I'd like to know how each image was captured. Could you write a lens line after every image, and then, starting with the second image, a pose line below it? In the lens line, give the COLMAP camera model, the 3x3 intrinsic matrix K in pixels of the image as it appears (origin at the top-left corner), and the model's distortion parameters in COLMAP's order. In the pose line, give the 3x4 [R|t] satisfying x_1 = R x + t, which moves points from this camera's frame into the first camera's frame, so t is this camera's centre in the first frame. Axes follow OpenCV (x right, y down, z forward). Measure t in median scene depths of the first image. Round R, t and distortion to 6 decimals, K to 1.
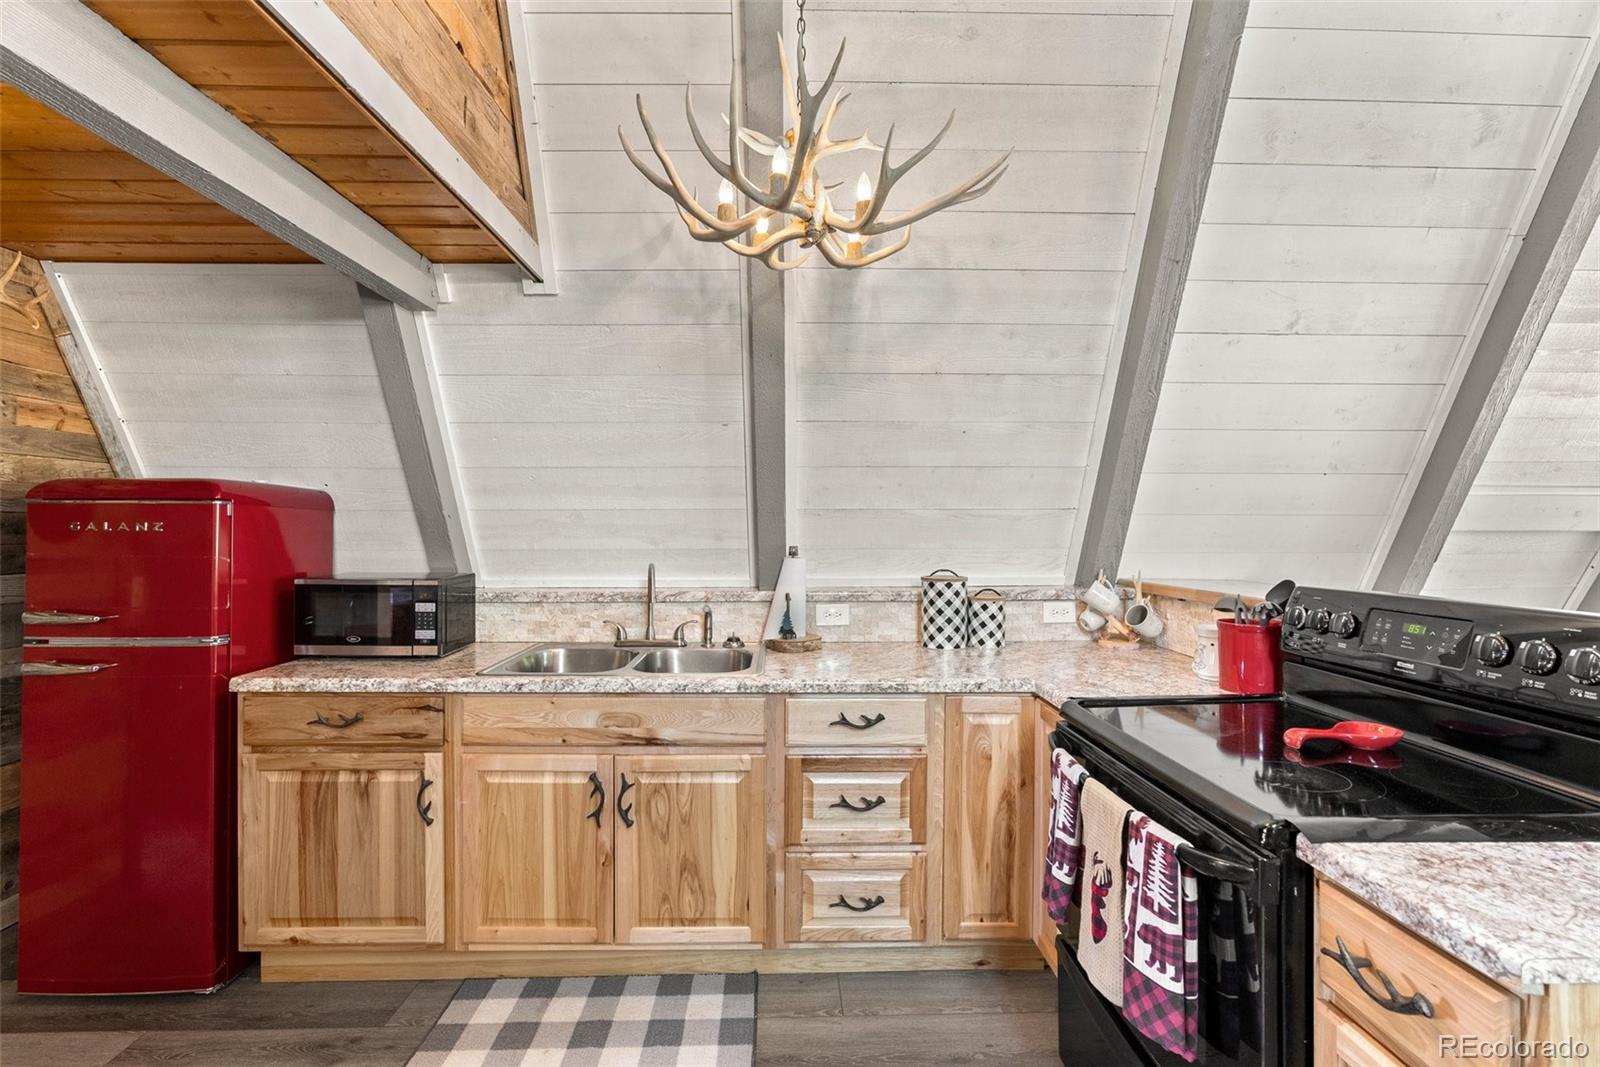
lens RADIAL K [[720.1, 0, 801.0], [0, 720.1, 520.9], [0, 0, 1]] dist [-0.004601, 0.000495]
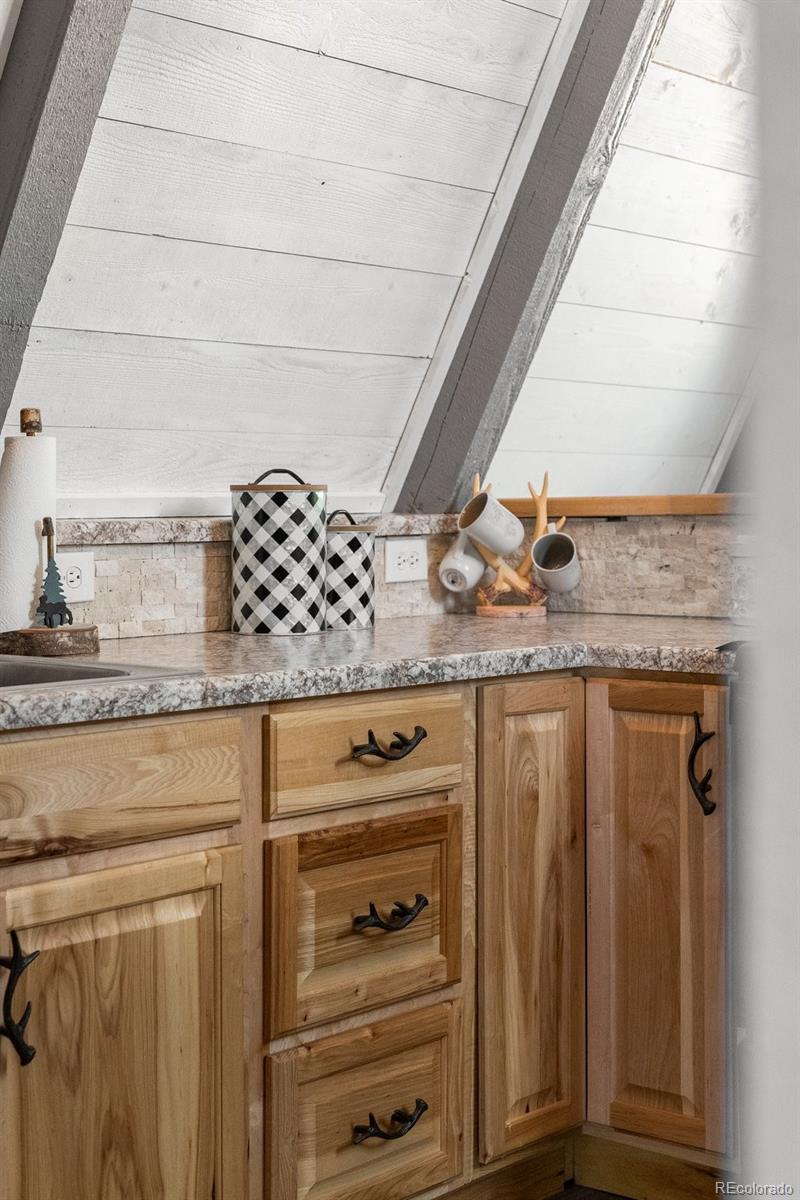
lens RADIAL K [[1953.4, 0, 409.2], [0, 1953.4, 473.6], [0, 0, 1]] dist [0.044359, 0.000000]
pose [[0.660704, 0.006995, 0.750614, -0.892645], [0.002439, 0.999931, -0.011465, 0.107855], [-0.750643, 0.009406, 0.660641, 0.112881]]
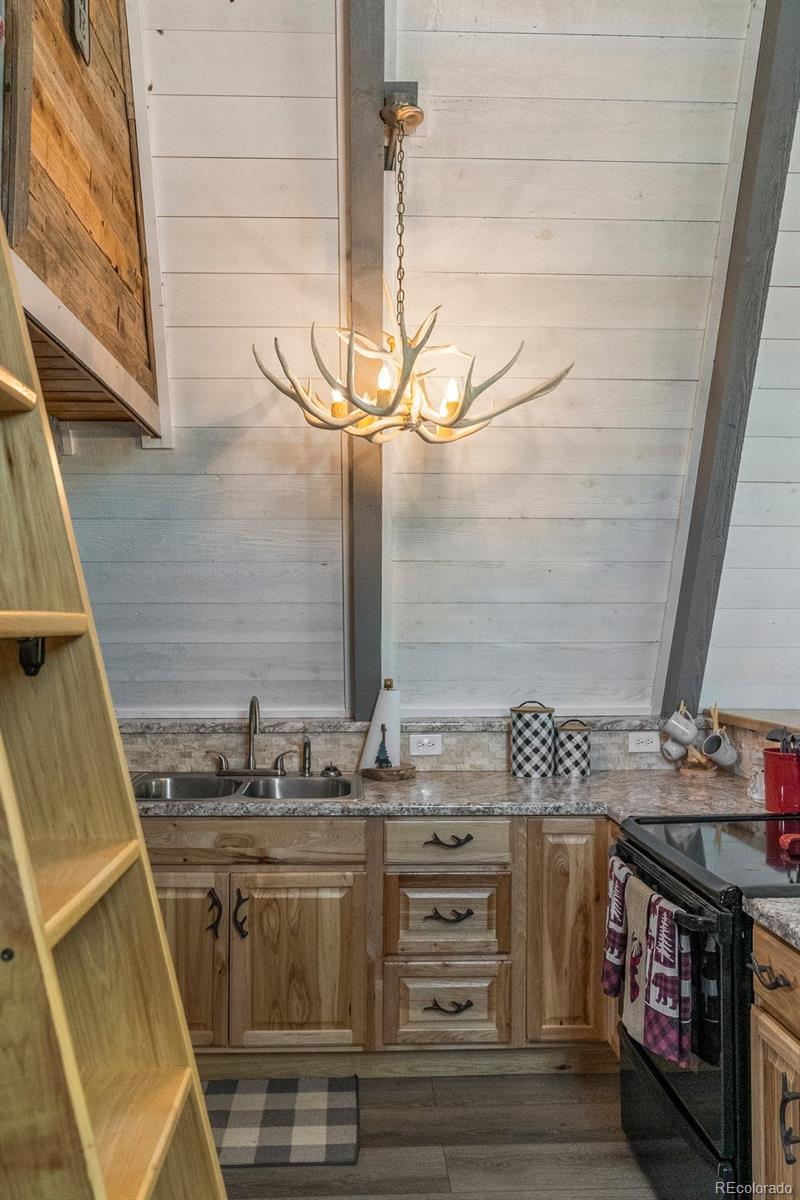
lens RADIAL K [[941.8, 0, 400.5], [0, 941.8, 573.3], [0, 0, 1]] dist [-0.007502, -0.001216]
pose [[0.999782, 0.001970, 0.020785, -0.027314], [-0.000958, 0.998819, -0.048570, -0.065073], [-0.020856, 0.048540, 0.998603, -0.472965]]
